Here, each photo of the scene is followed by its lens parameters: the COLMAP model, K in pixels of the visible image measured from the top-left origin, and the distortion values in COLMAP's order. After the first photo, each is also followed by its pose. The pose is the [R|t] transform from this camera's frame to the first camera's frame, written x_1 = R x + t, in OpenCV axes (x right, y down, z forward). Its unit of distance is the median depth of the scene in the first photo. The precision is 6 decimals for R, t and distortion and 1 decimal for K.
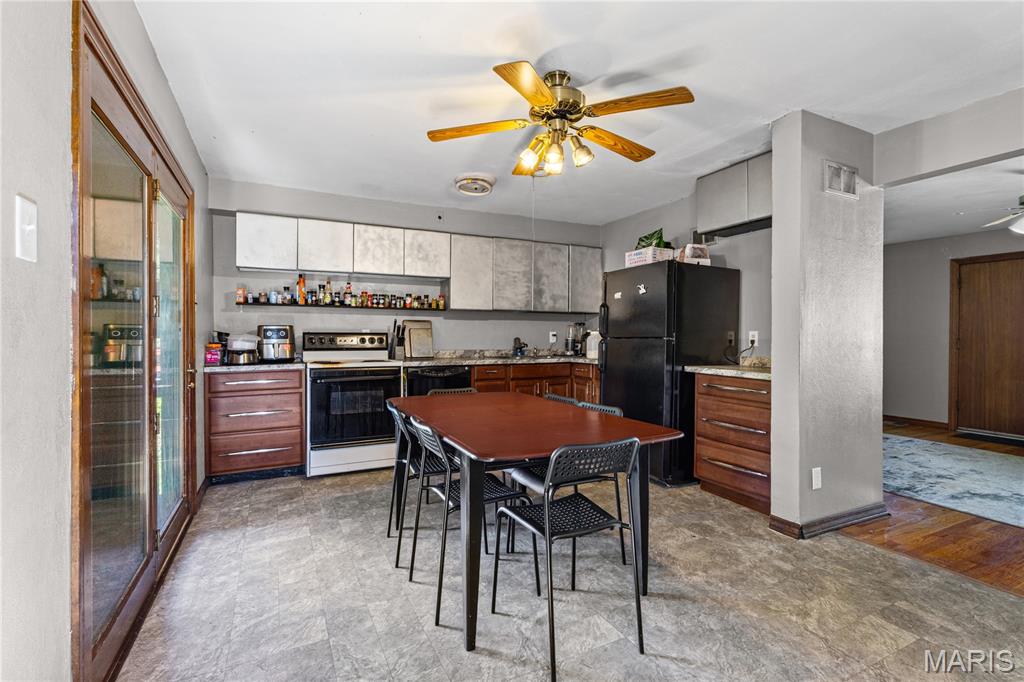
lens RADIAL K [[465.4, 0, 511.8], [0, 465.4, 338.3], [0, 0, 1]] dist [-0.002185, 0.000380]
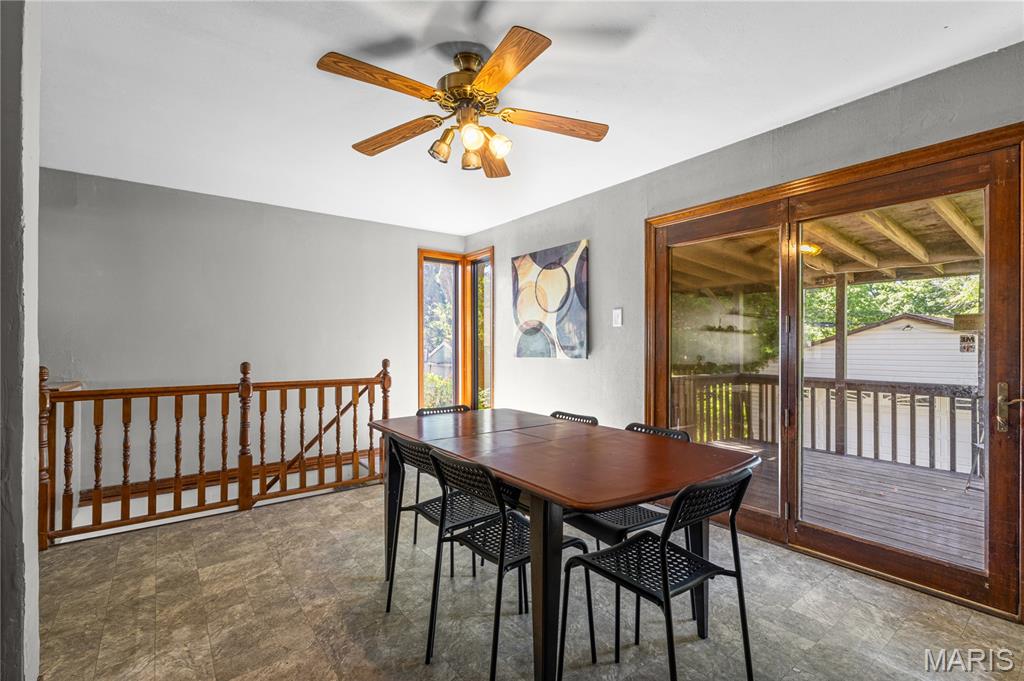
lens RADIAL K [[465.4, 0, 510.5], [0, 465.4, 347.3], [0, 0, 1]] dist [-0.002185, 0.000380]
pose [[-0.984115, -0.002706, -0.177512, 0.093837], [-0.003978, 0.999969, 0.006808, -0.004962], [0.177488, 0.007406, -0.984095, 1.019026]]
